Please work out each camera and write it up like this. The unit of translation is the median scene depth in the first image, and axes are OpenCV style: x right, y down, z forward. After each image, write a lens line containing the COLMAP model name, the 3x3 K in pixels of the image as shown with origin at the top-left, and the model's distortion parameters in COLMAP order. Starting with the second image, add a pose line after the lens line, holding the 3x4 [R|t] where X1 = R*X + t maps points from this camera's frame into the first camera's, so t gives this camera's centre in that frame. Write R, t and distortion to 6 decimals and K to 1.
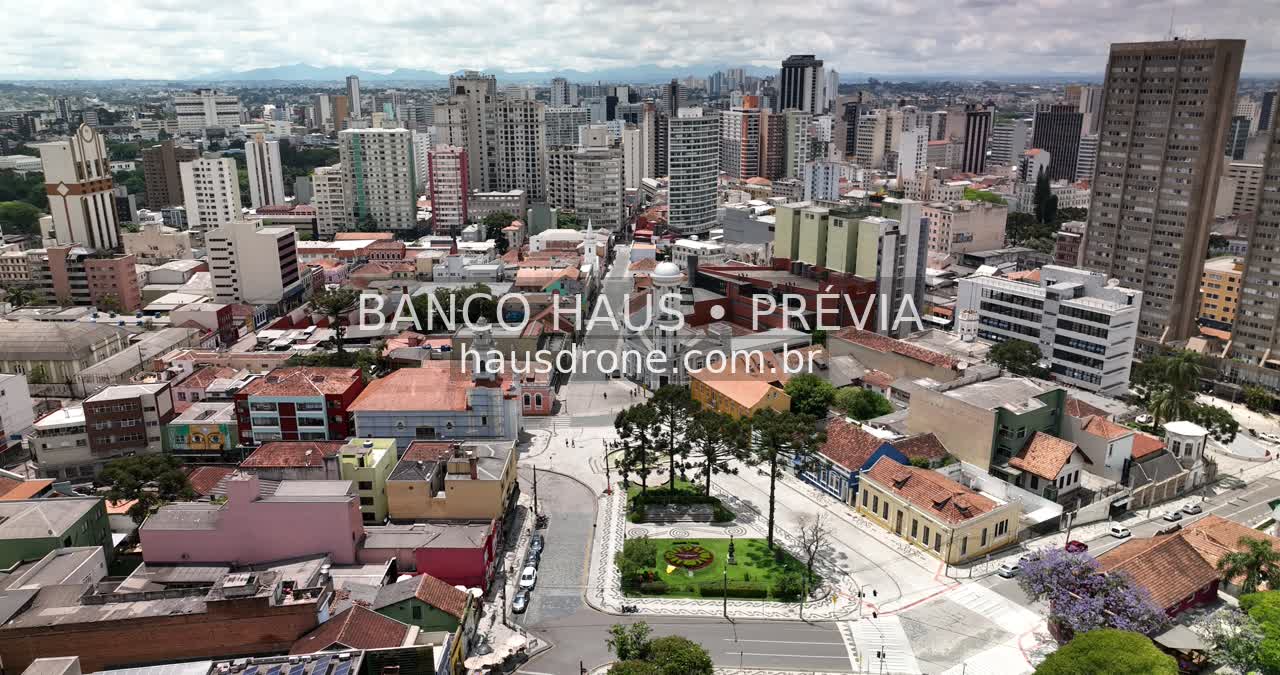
lens RADIAL K [[903.2, 0, 635.3], [0, 903.2, 333.4], [0, 0, 1]] dist [-0.002369, 0.025890]
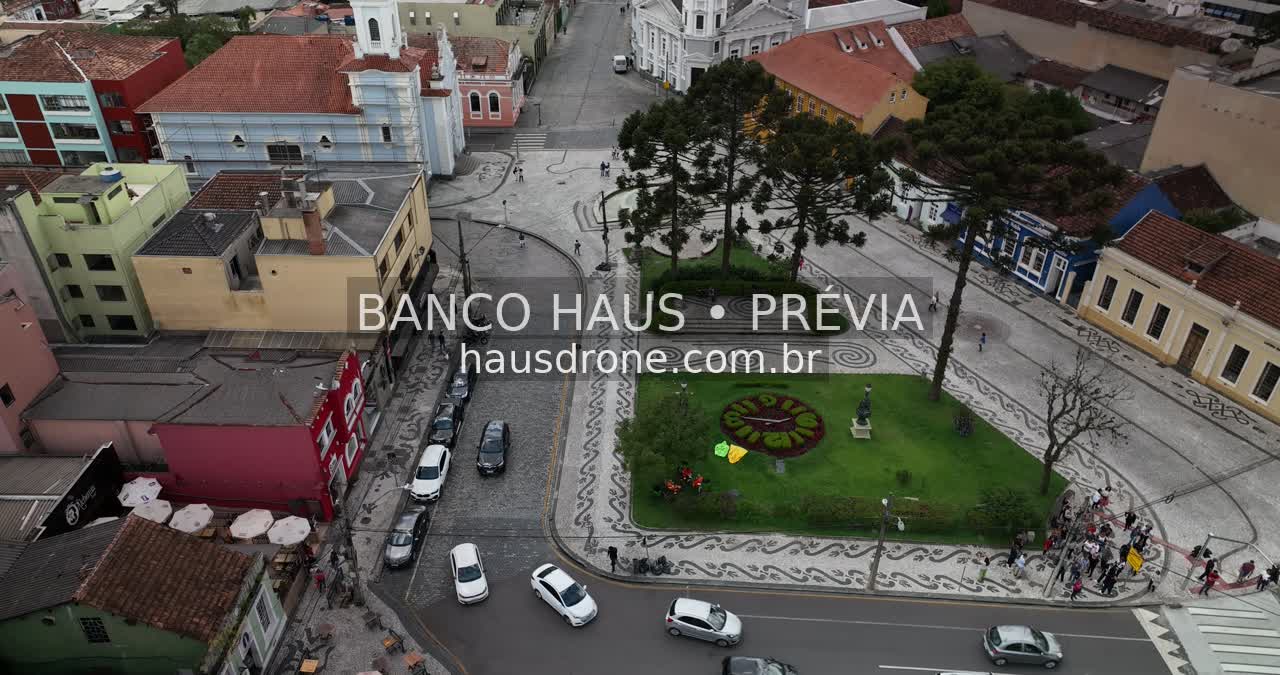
lens RADIAL K [[903.2, 0, 635.8], [0, 903.2, 340.5], [0, 0, 1]] dist [-0.002369, 0.025890]
pose [[0.999918, 0.012669, -0.001615, -0.009416], [-0.011594, 0.953495, 0.301185, 0.046063], [0.005355, -0.301141, 0.953565, 0.409082]]
